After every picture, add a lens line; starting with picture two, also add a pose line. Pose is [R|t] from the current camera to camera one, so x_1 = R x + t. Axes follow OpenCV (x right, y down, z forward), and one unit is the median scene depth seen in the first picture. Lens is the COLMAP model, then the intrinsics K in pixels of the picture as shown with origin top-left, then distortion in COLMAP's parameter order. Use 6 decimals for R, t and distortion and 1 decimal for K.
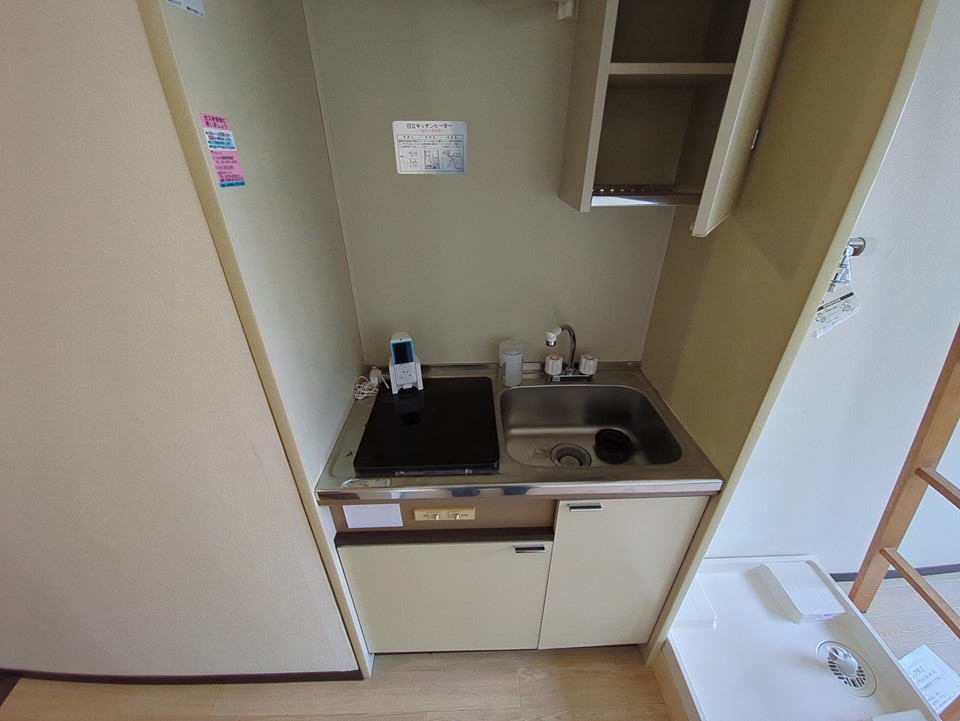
lens RADIAL K [[375.9, 0, 482.8], [0, 375.9, 357.8], [0, 0, 1]] dist [0.003295, -0.008962]
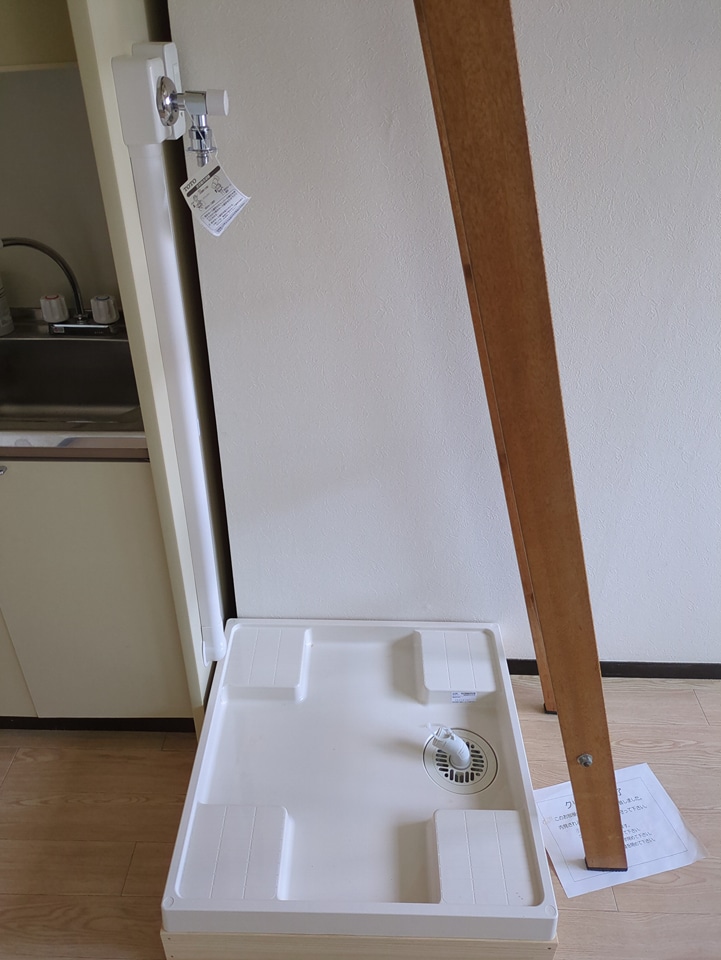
lens RADIAL K [[720.6, 0, 351.7], [0, 720.6, 449.0], [0, 0, 1]] dist [0.003172, -0.002315]
pose [[0.998938, 0.027217, -0.037190, 0.779179], [-0.025279, 0.998347, 0.051623, 0.192153], [0.038534, -0.050628, 0.997974, -0.303228]]
